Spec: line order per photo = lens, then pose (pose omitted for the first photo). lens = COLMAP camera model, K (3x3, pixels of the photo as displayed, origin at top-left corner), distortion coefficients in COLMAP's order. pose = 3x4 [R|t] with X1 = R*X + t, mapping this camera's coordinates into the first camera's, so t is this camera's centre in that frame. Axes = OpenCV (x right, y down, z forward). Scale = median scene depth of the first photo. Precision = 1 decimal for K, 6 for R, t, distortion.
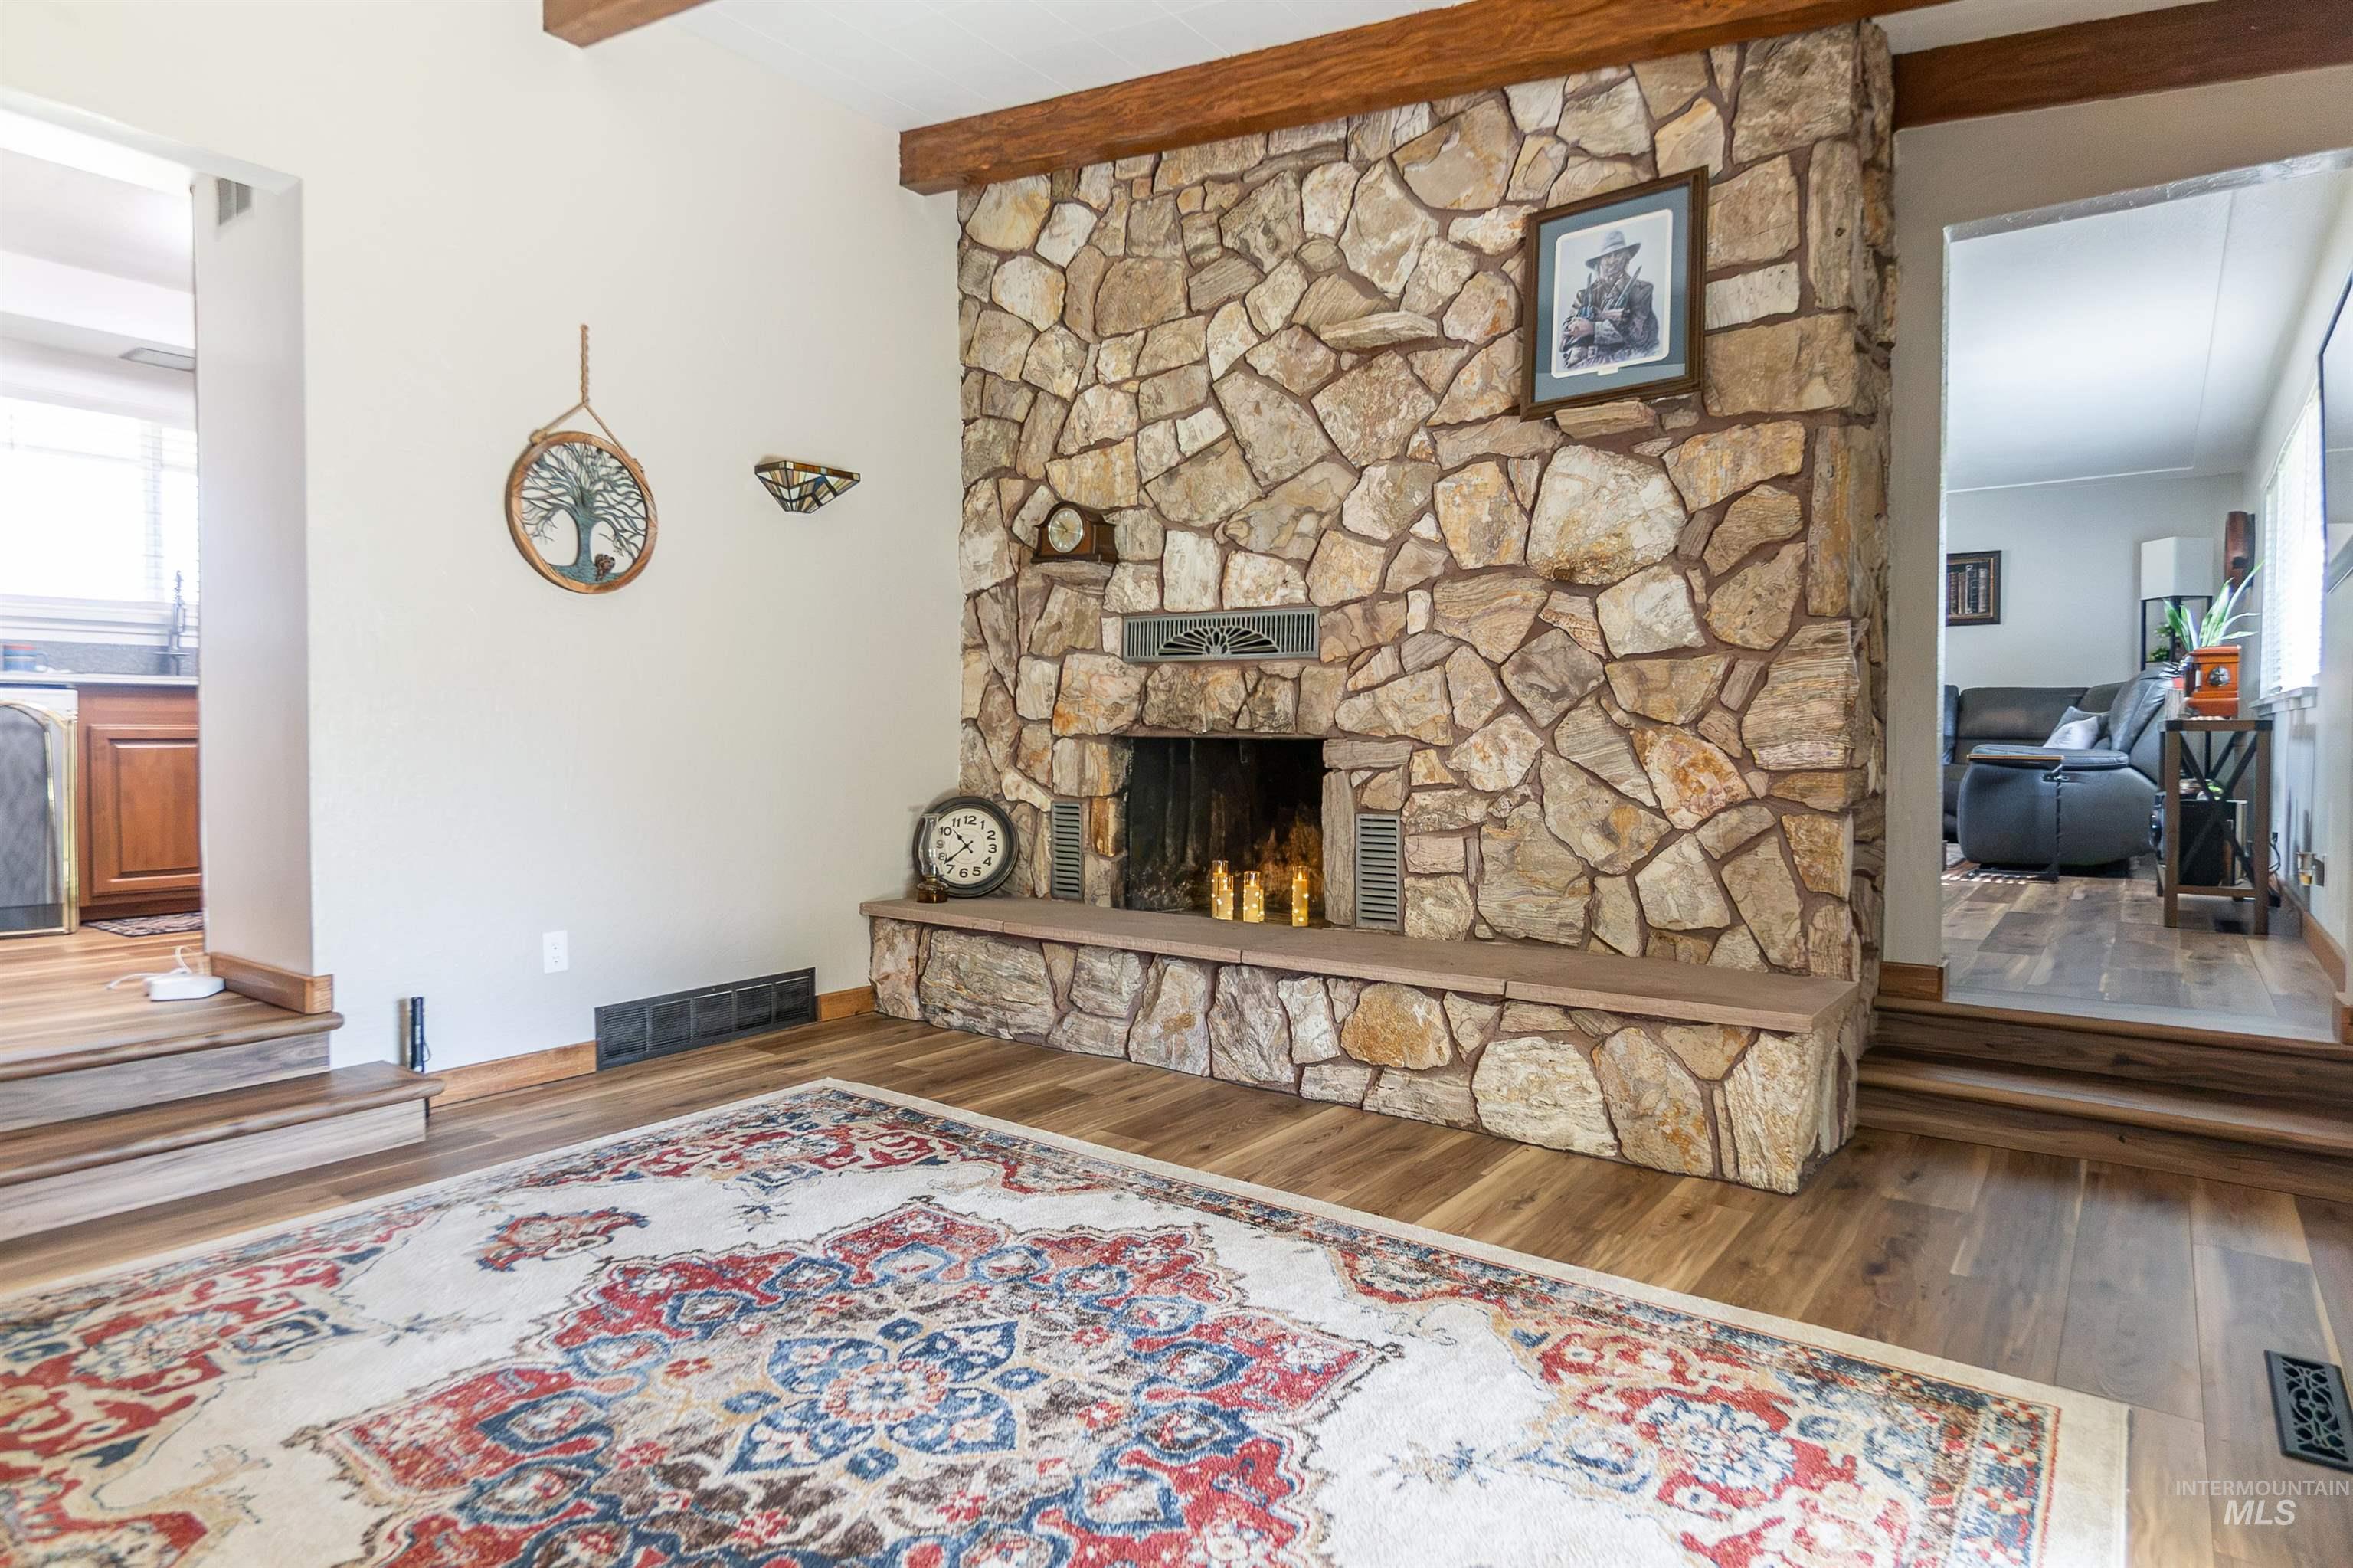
lens RADIAL K [[1336.9, 0, 1176.5], [0, 1336.9, 784.0], [0, 0, 1]] dist [-0.019347, 0.001014]
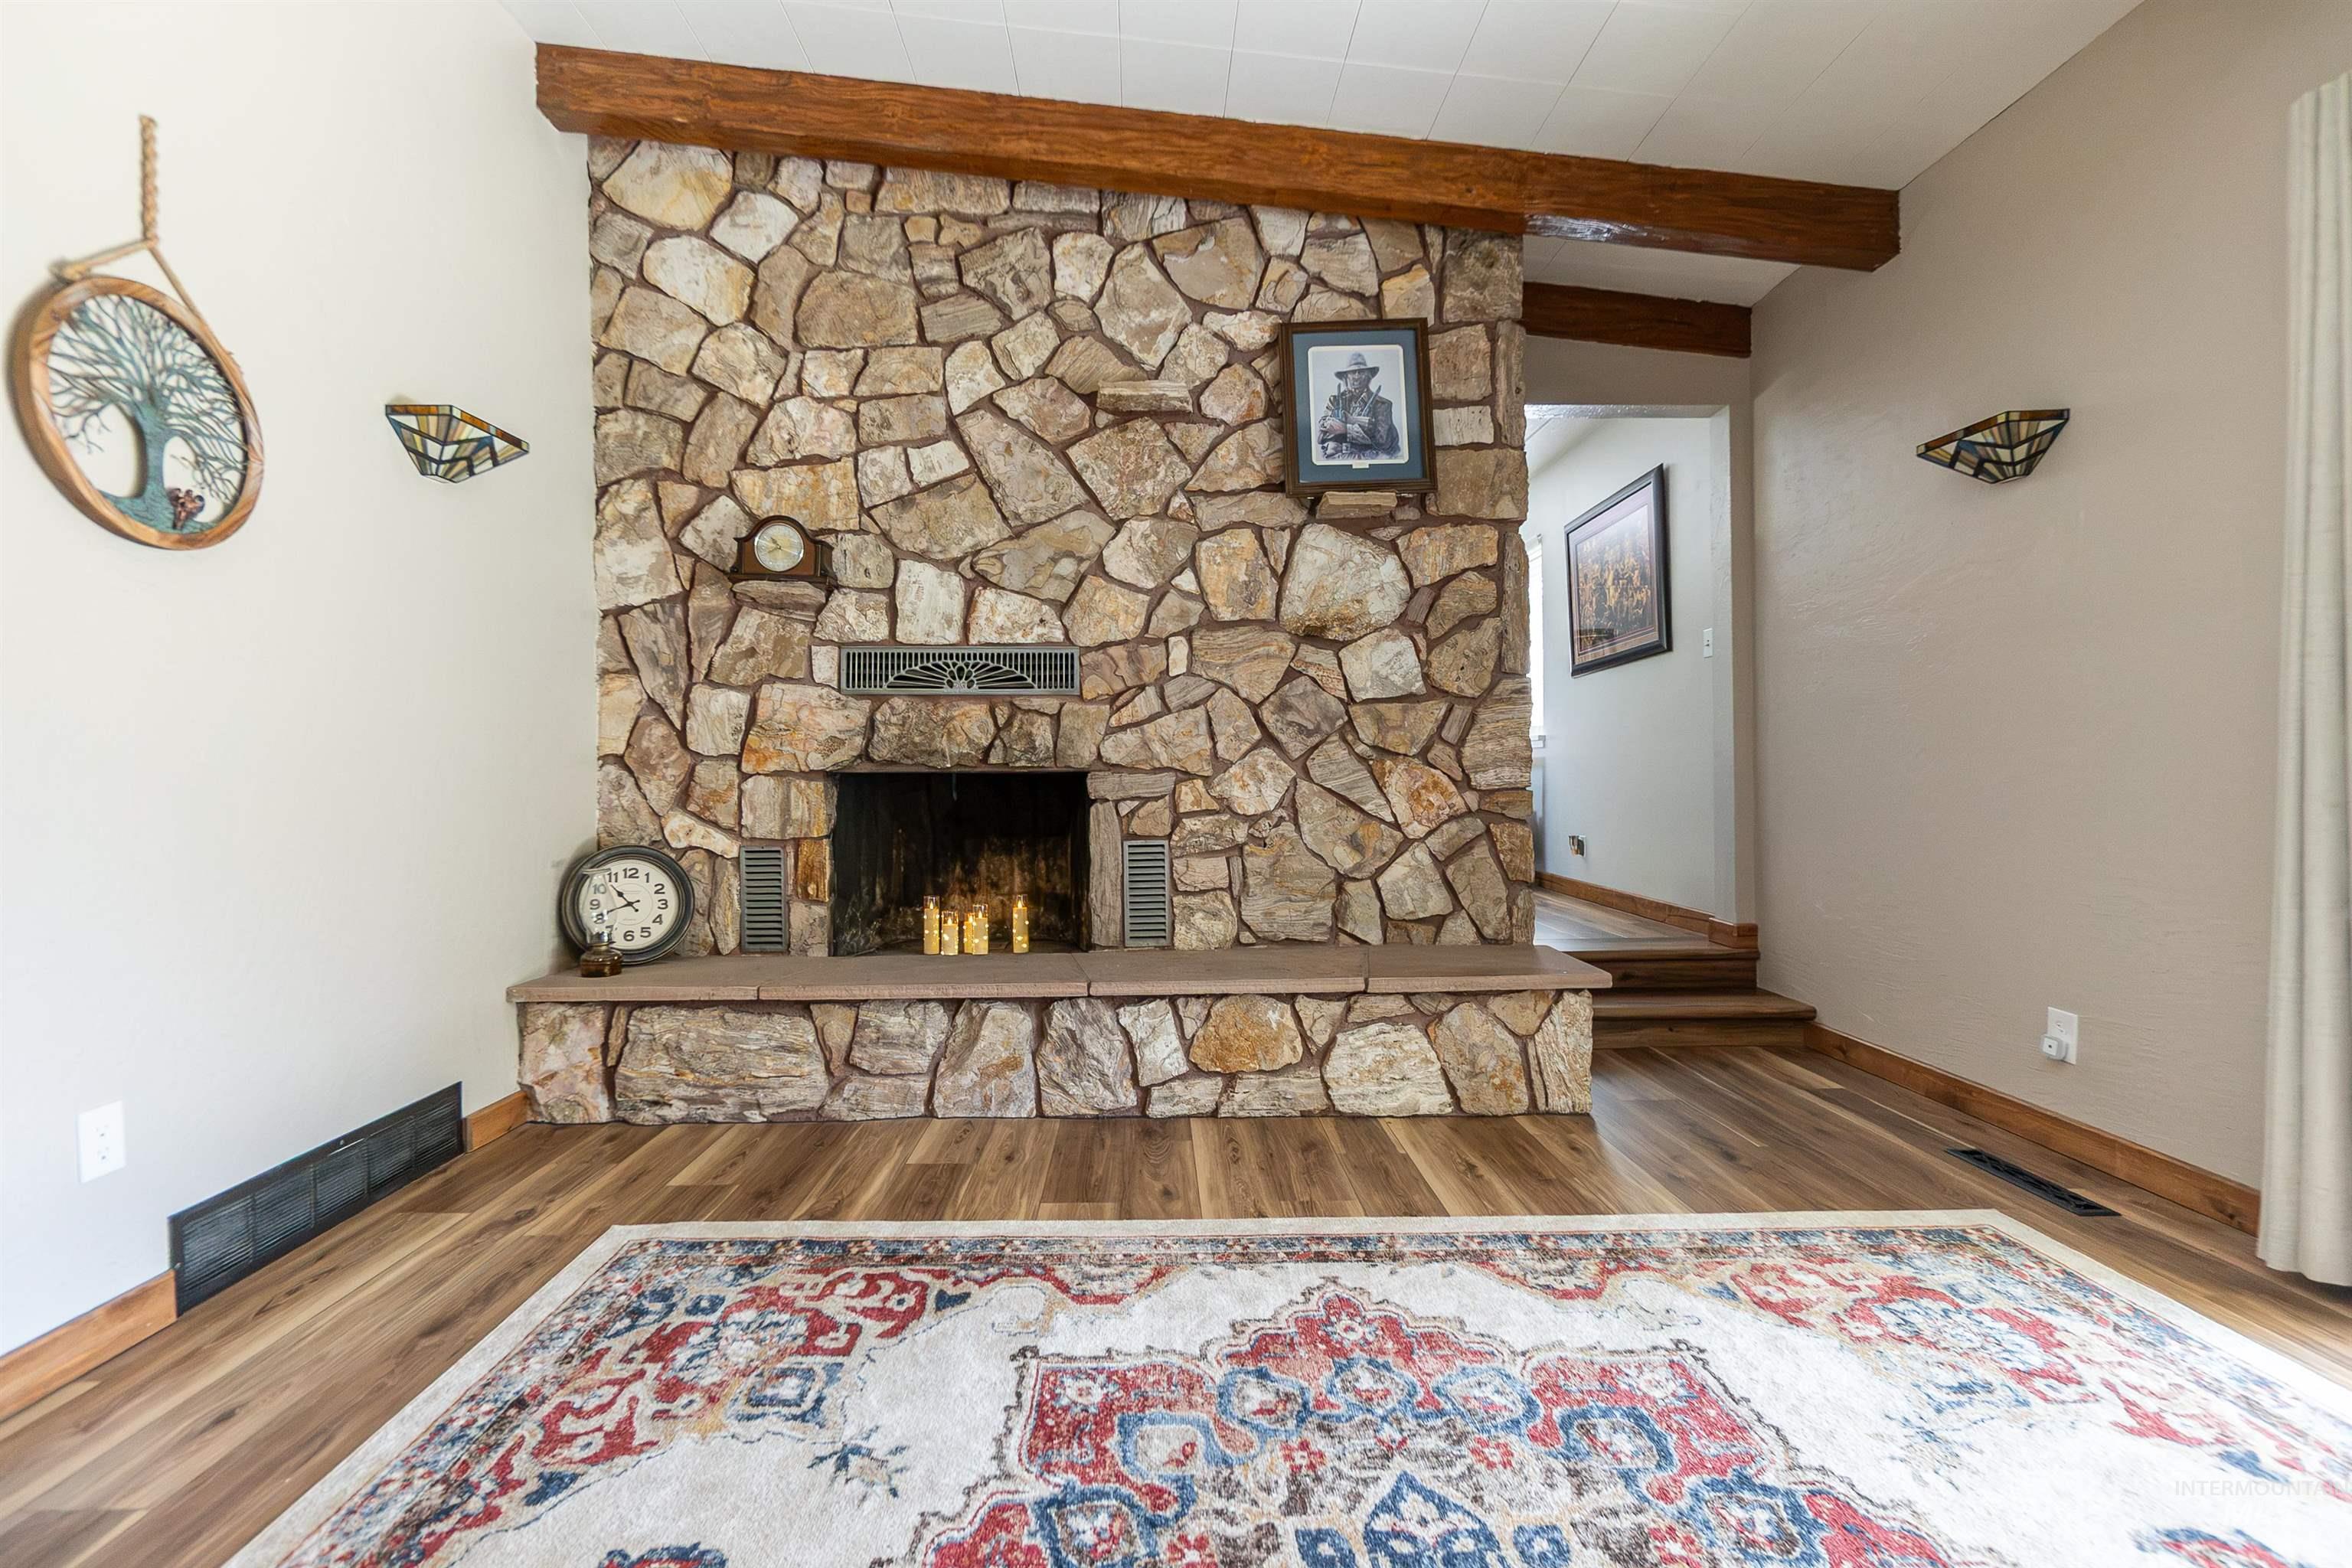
lens RADIAL K [[1034.5, 0, 1176.0], [0, 1034.5, 784.0], [0, 0, 1]] dist [-0.010261, 0.000007]
pose [[0.789035, -0.017595, 0.614096, -0.359826], [0.035333, 0.999235, -0.016768, -0.008411], [-0.613331, 0.034929, 0.789053, 0.334851]]
